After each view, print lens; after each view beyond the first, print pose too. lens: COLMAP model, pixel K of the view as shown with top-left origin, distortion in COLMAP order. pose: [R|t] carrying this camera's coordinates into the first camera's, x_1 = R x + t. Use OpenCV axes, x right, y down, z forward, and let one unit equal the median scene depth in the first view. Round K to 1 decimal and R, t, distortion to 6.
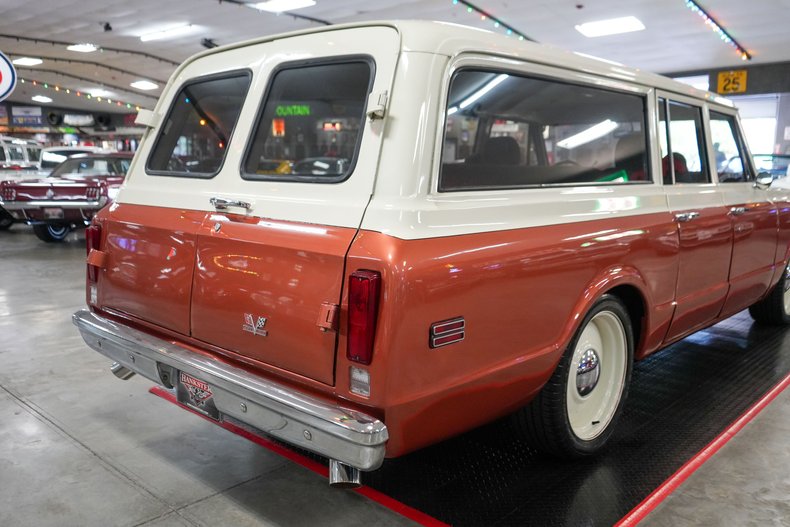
lens RADIAL K [[672.9, 0, 394.4], [0, 672.9, 263.5], [0, 0, 1]] dist [-0.004938, -0.000226]
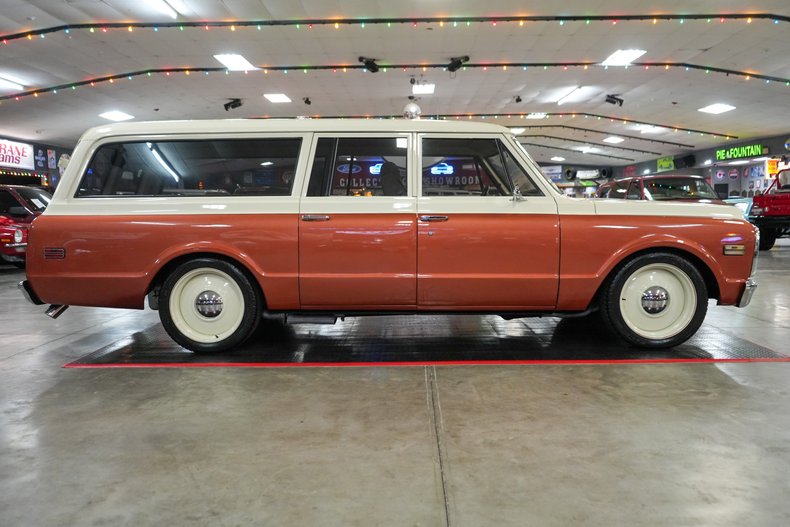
lens RADIAL K [[663.2, 0, 397.7], [0, 663.2, 262.4], [0, 0, 1]] dist [-0.009873, 0.009132]
pose [[0.674249, 0.038962, -0.737475, 1.637680], [-0.095155, 0.994867, -0.034437, 0.059597], [0.732348, 0.093394, 0.674495, 0.175542]]
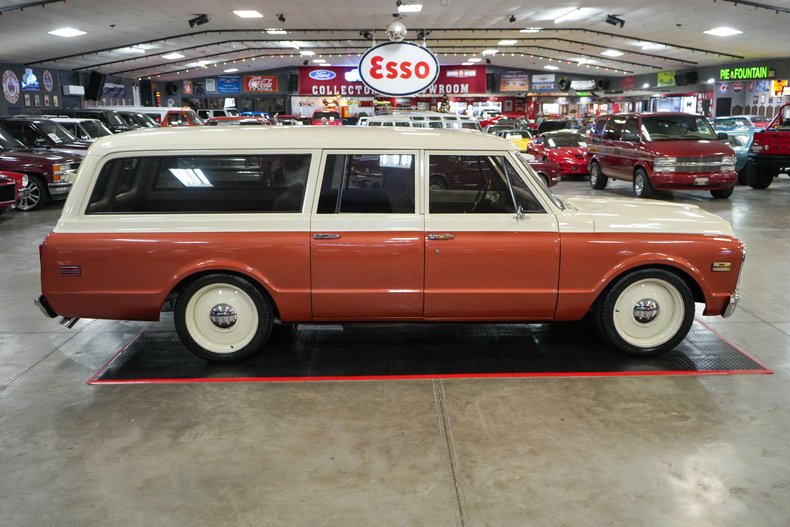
lens RADIAL K [[721.7, 0, 406.3], [0, 721.7, 262.7], [0, 0, 1]] dist [-0.002853, 0.004676]
pose [[0.707885, 0.135337, -0.693241, 1.709599], [-0.097156, 0.990799, 0.094219, -0.182827], [0.699614, 0.000656, 0.714521, -0.026351]]
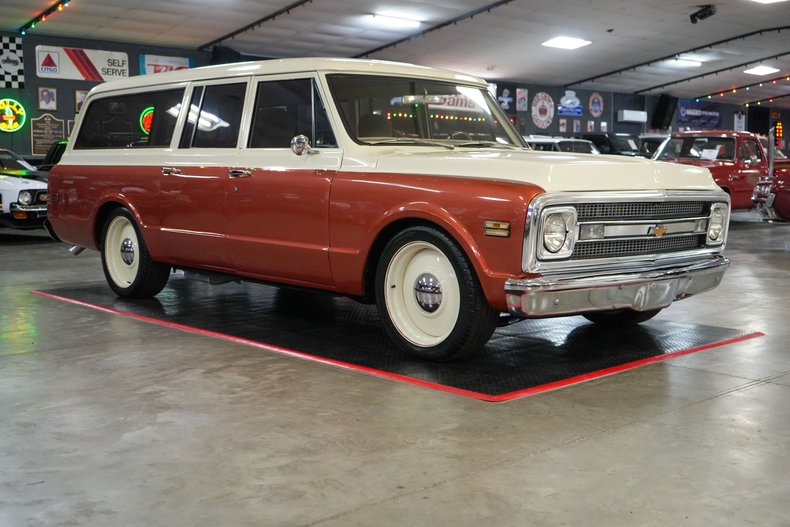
lens RADIAL K [[971.7, 0, 411.7], [0, 971.7, 244.8], [0, 0, 1]] dist [0.001565, 0.044817]
pose [[-0.053082, 0.068571, -0.996233, 2.489589], [-0.159077, 0.984319, 0.076226, -0.153116], [0.985838, 0.162524, -0.041342, 1.628653]]
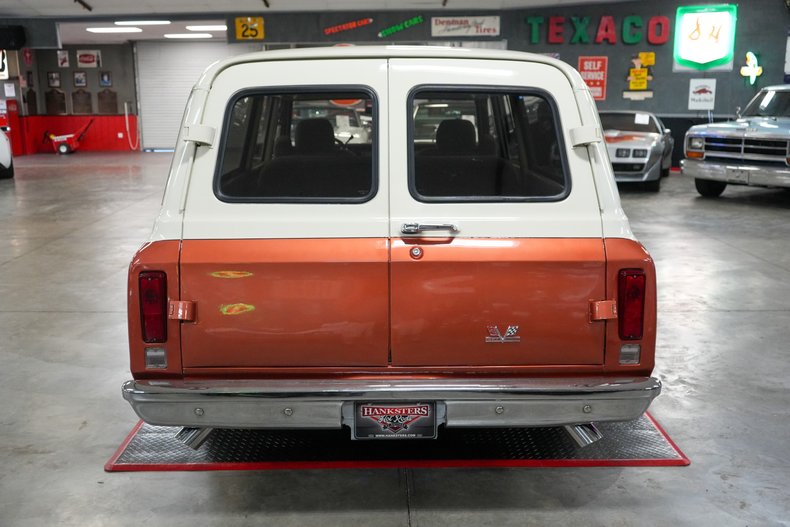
lens RADIAL K [[786.6, 0, 396.9], [0, 786.6, 261.9], [0, 0, 1]] dist [0.000985, 0.001935]
pose [[0.716599, -0.151291, 0.680879, -0.800787], [0.113194, 0.988476, 0.100508, -0.118308], [-0.688239, 0.005048, 0.725467, 0.119234]]
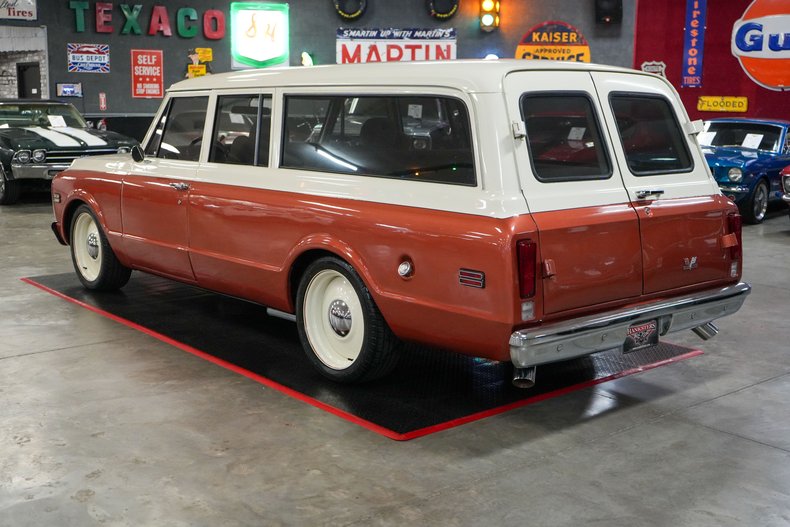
lens RADIAL K [[951.4, 0, 396.3], [0, 951.4, 263.5], [0, 0, 1]] dist [-0.012242, 0.000592]
pose [[0.116374, -0.178005, 0.977124, -1.685016], [0.142361, 0.976640, 0.160962, -0.251390], [-0.982950, 0.120372, 0.138996, 0.920769]]
